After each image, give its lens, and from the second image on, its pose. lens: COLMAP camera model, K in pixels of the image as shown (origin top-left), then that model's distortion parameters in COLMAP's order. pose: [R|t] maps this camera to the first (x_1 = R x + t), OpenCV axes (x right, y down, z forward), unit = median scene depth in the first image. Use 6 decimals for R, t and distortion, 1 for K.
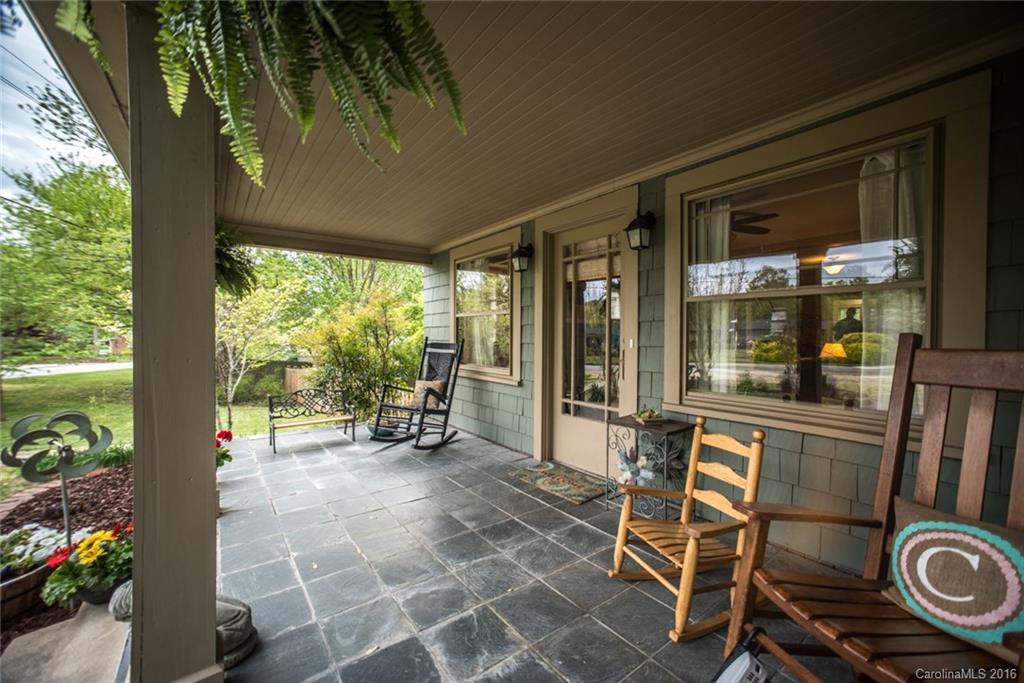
lens RADIAL K [[409.0, 0, 514.3], [0, 409.0, 341.1], [0, 0, 1]] dist [-0.052543, 0.025001]
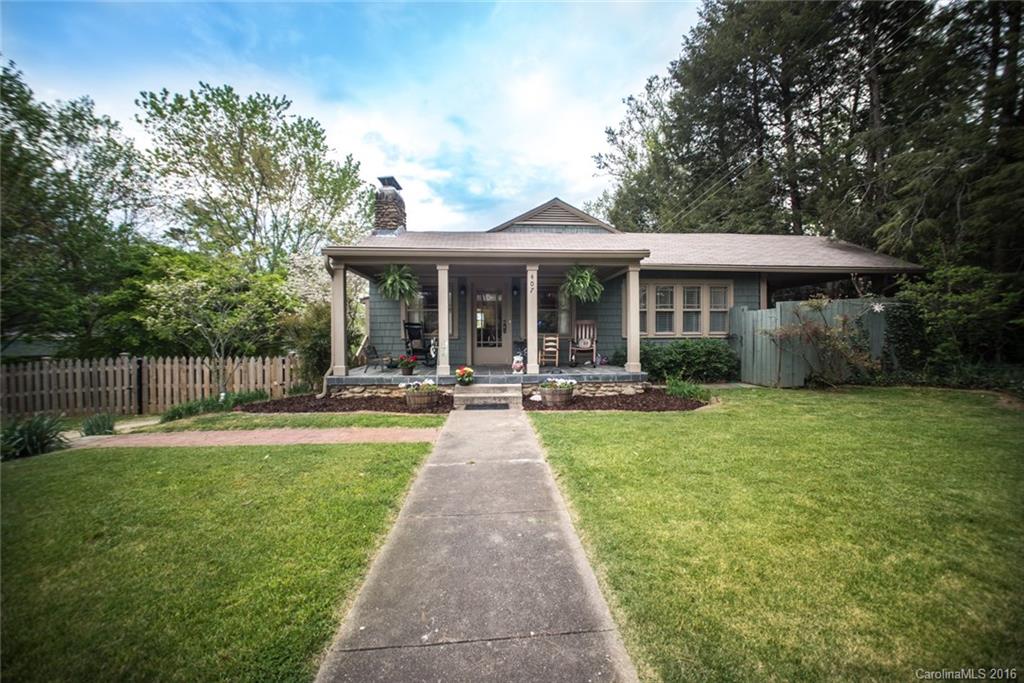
lens RADIAL K [[409.0, 0, 514.3], [0, 409.0, 341.1], [0, 0, 1]] dist [-0.052543, 0.025001]
pose [[0.537230, -0.012402, 0.843345, -2.344321], [0.017944, 0.999834, 0.003273, 0.140224], [-0.843245, 0.013375, 0.537363, -0.823443]]
